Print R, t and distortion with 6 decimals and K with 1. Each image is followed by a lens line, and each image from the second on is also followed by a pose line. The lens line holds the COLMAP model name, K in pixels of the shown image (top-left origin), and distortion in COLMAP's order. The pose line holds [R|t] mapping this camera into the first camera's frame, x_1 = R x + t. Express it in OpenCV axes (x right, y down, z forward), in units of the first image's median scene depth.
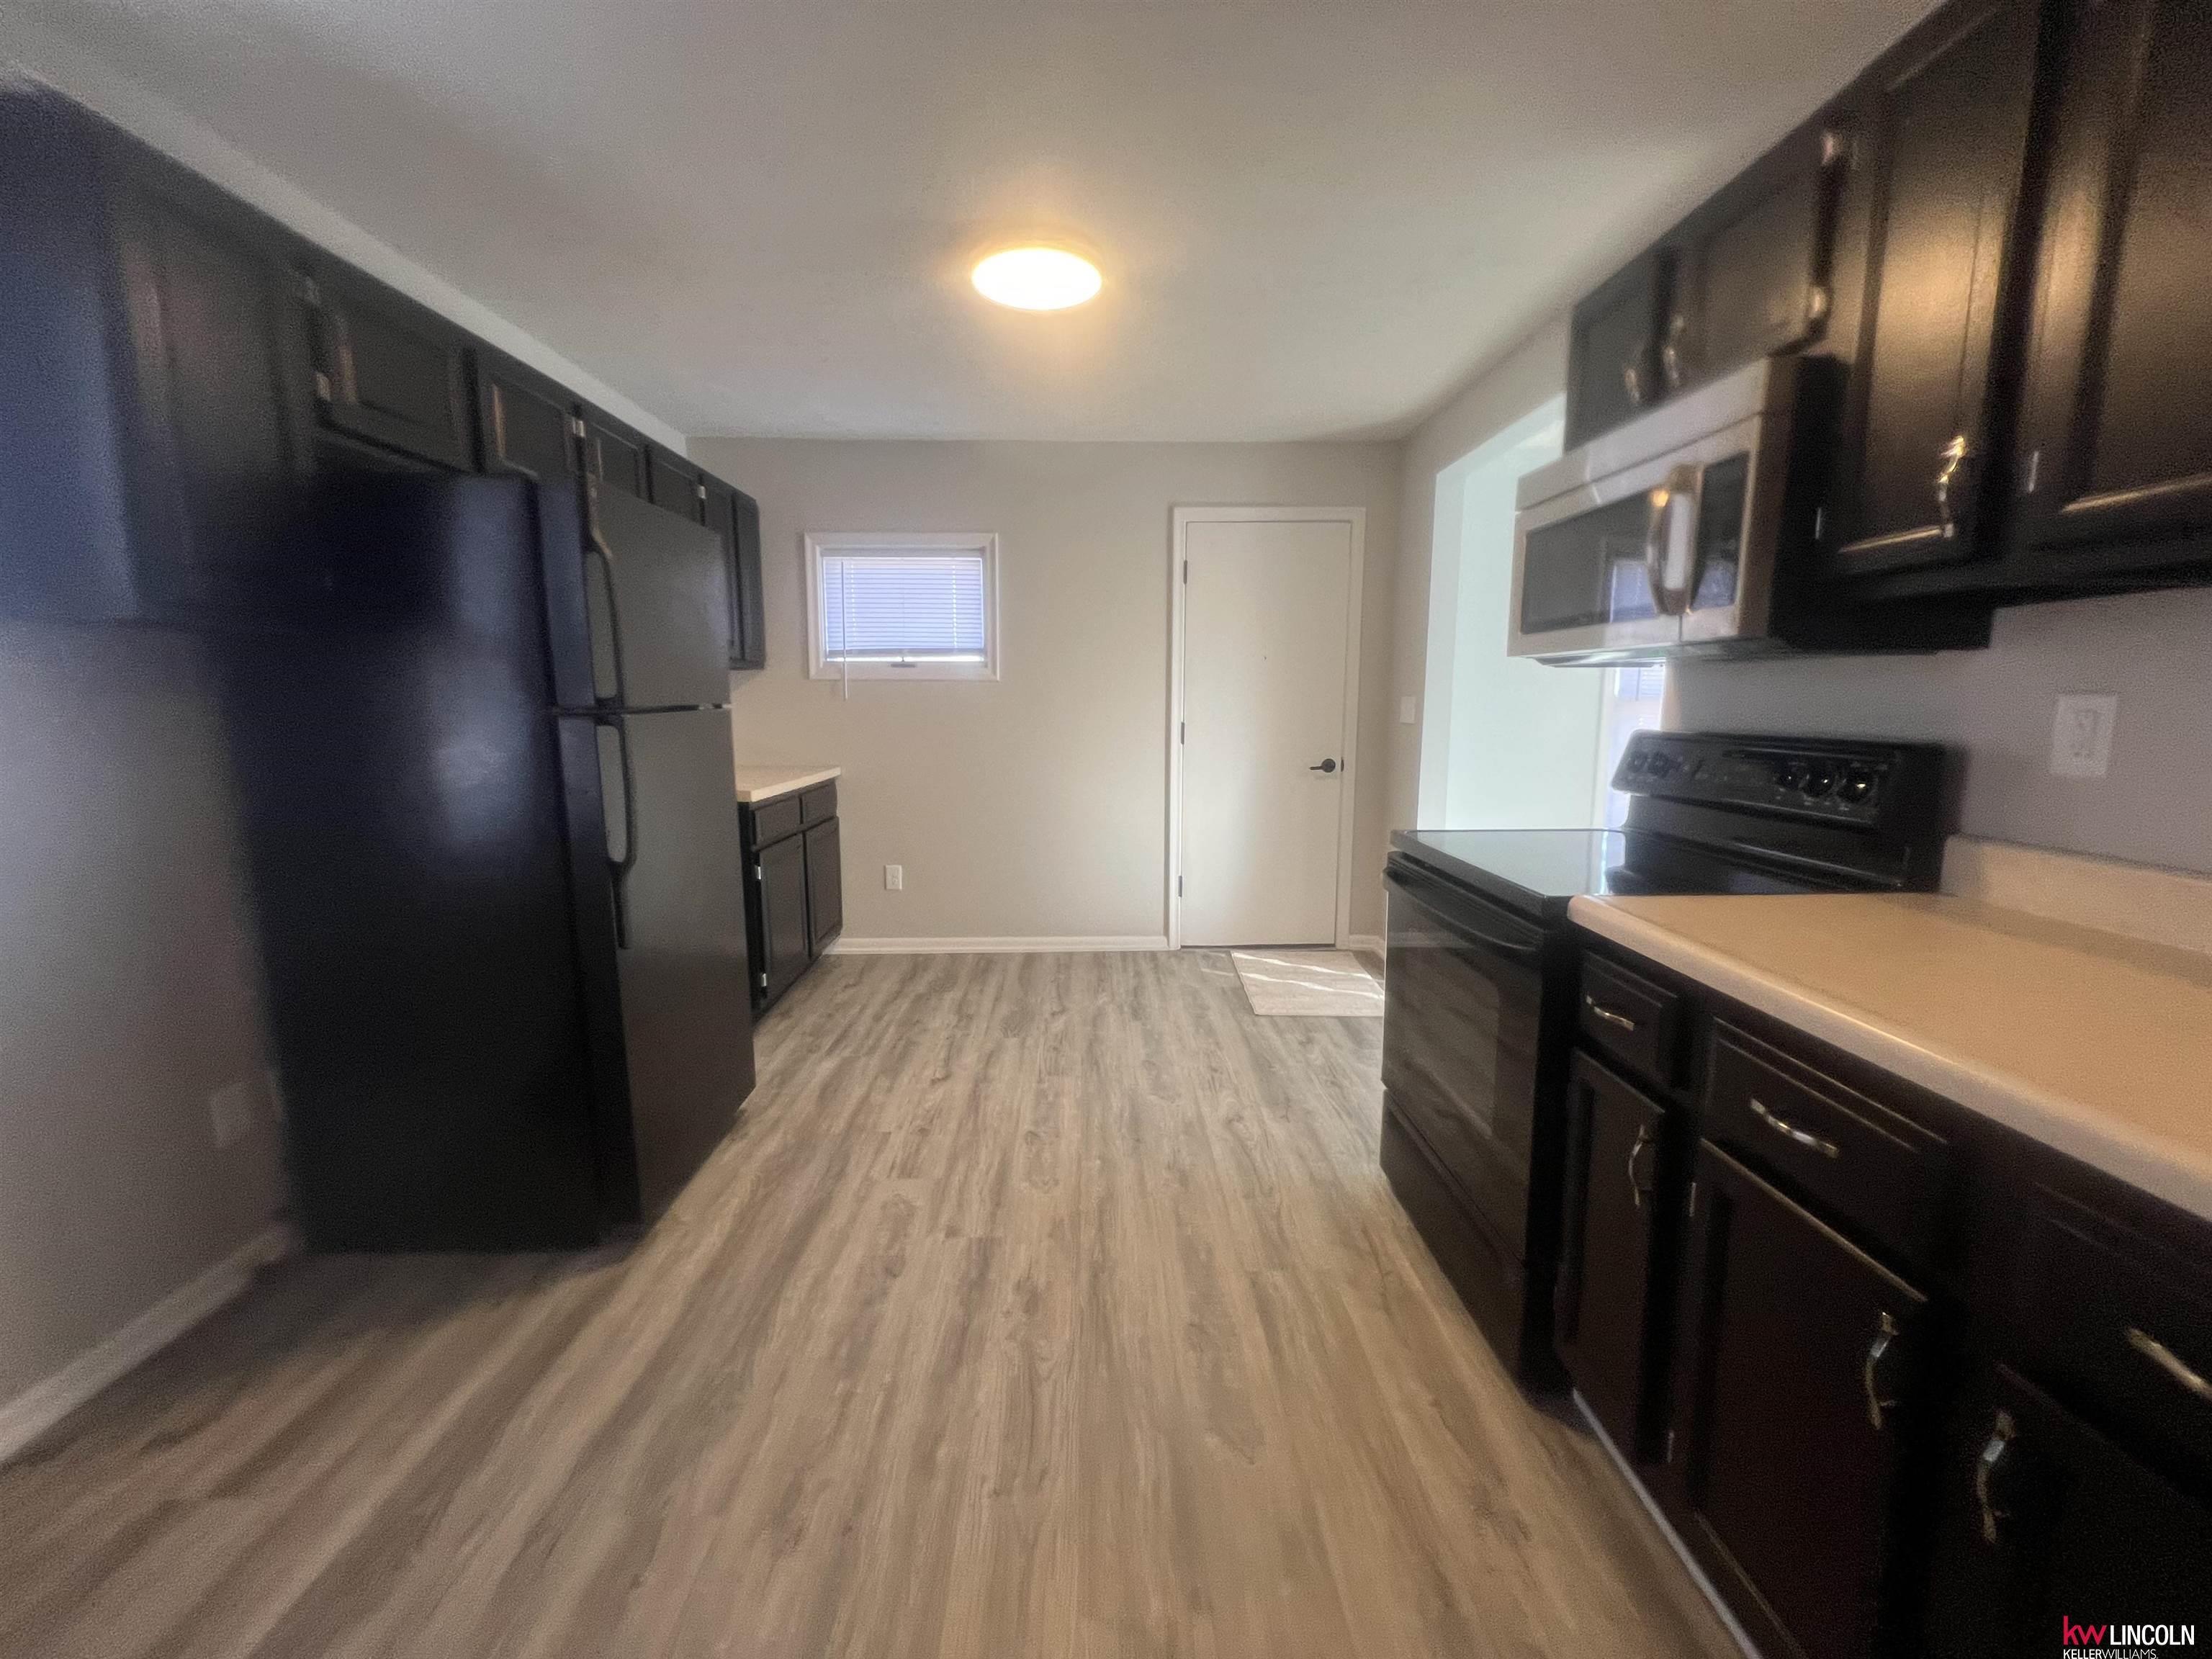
lens RADIAL K [[887.8, 0, 1102.1], [0, 887.8, 820.4], [0, 0, 1]] dist [-0.001566, 0.000567]
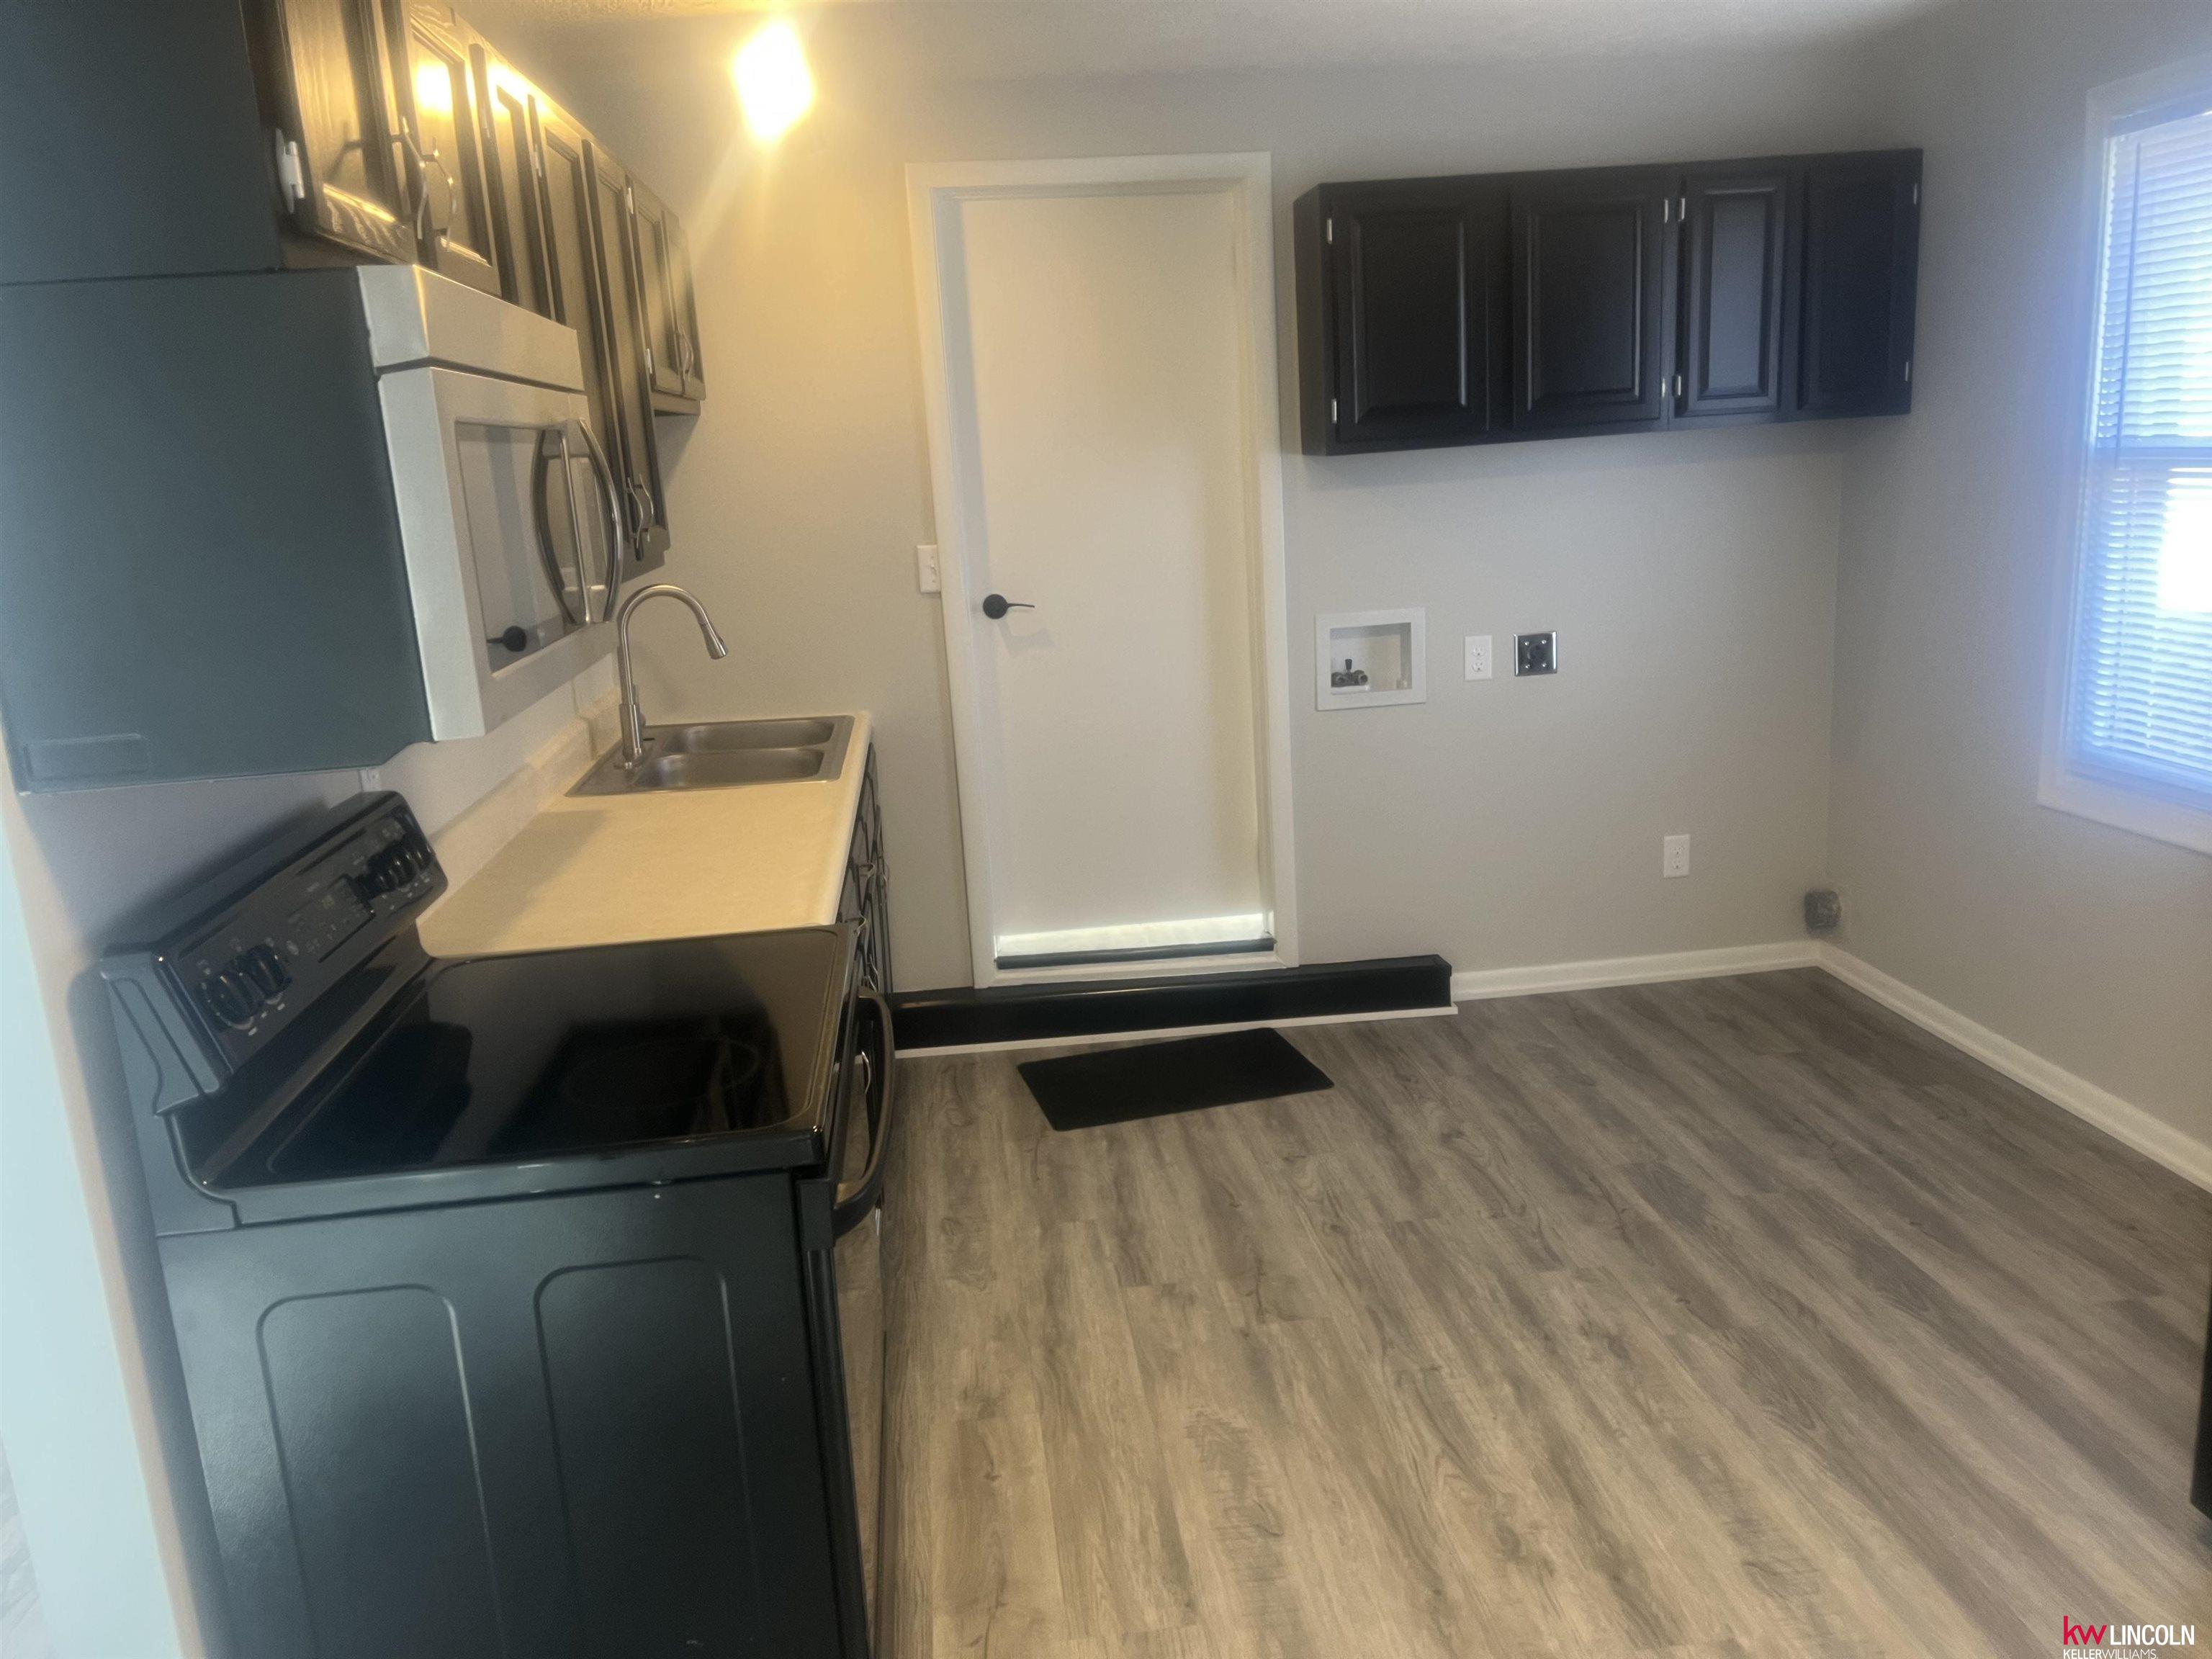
lens RADIAL K [[1669.0, 0, 1106.0], [0, 1669.0, 829.5], [0, 0, 1]] dist [0.072716, -0.087837]
pose [[-0.993601, 0.082704, -0.076922, 0.227063], [0.049774, 0.931973, 0.359094, -0.361322], [0.101388, 0.352967, -0.930126, 1.567972]]
